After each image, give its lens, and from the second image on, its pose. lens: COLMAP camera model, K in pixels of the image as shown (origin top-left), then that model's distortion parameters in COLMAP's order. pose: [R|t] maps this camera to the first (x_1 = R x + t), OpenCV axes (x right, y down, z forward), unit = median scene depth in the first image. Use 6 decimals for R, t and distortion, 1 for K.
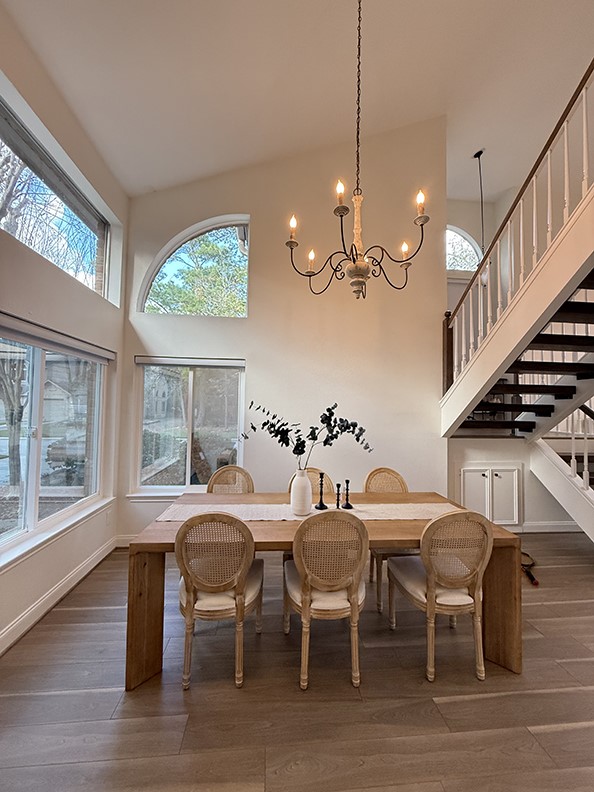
lens RADIAL K [[315.3, 0, 295.9], [0, 315.3, 391.8], [0, 0, 1]] dist [-0.034315, 0.000040]
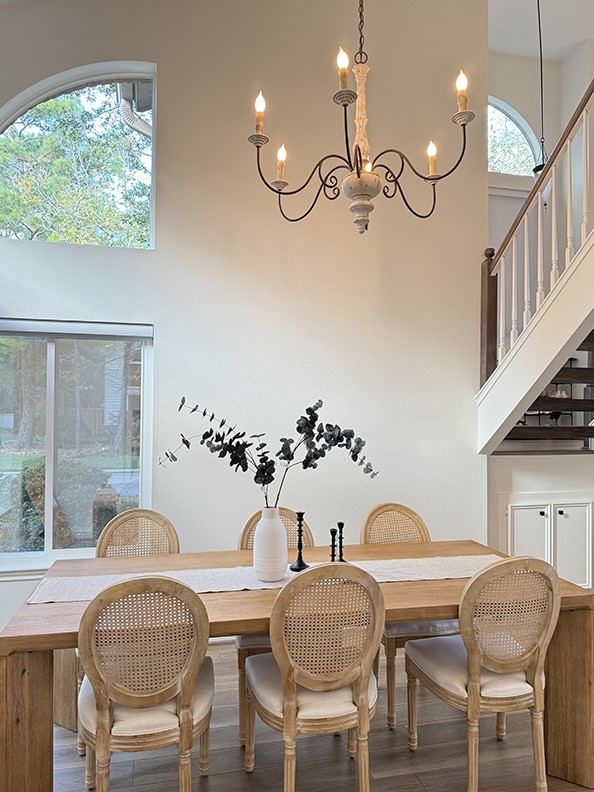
lens RADIAL K [[585.3, 0, 297.0], [0, 585.3, 396.0], [0, 0, 1]] dist [0.002890, -0.080652]
pose [[0.988266, -0.007030, 0.152579, -0.107313], [0.002703, 0.999589, 0.028544, -0.004491], [-0.152717, -0.027797, 0.987879, -0.138408]]
